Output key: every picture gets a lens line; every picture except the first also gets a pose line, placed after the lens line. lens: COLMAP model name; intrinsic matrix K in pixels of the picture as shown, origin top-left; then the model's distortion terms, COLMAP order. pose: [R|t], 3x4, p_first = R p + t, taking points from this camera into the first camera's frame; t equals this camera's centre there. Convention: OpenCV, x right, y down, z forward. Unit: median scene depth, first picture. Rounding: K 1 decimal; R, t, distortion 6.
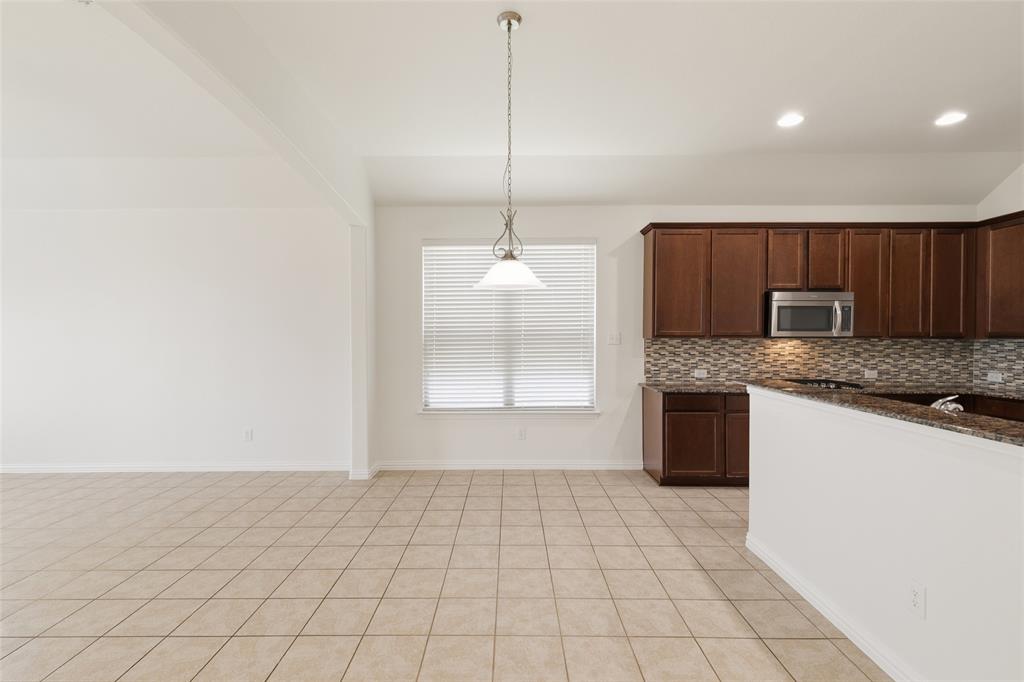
lens RADIAL K [[459.6, 0, 504.9], [0, 459.6, 341.8], [0, 0, 1]] dist [0.004794, 0.000114]
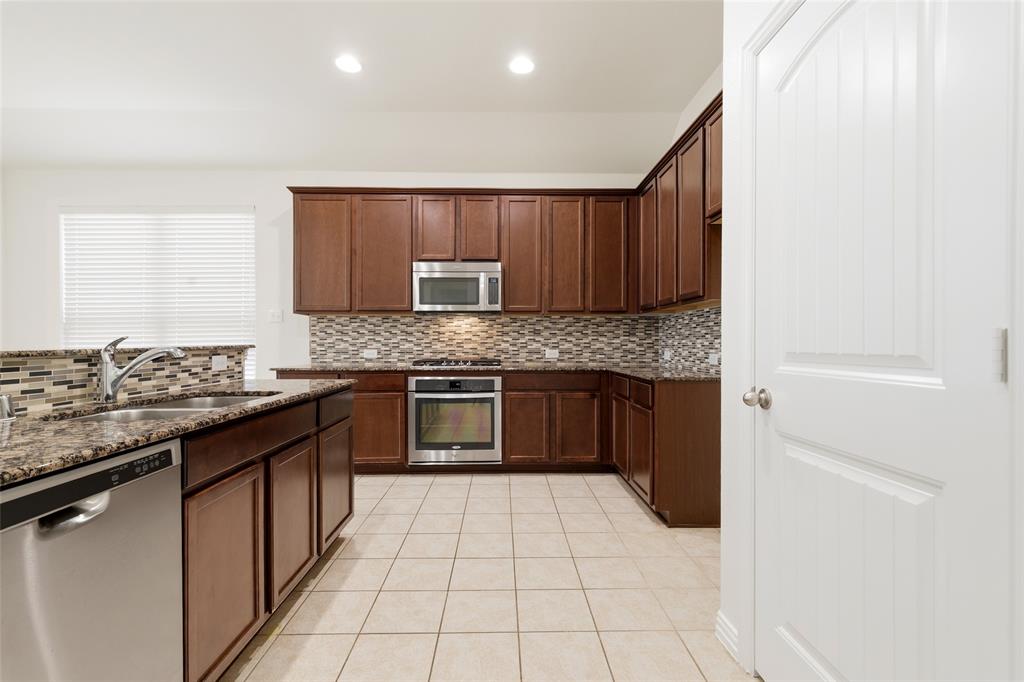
lens RADIAL K [[464.5, 0, 509.2], [0, 464.5, 342.9], [0, 0, 1]] dist [0.005486, 0.000017]
pose [[0.999403, -0.002885, 0.034442, 0.705389], [0.003223, 0.999947, -0.009771, 0.059815], [-0.034412, 0.009876, 0.999359, 0.062680]]
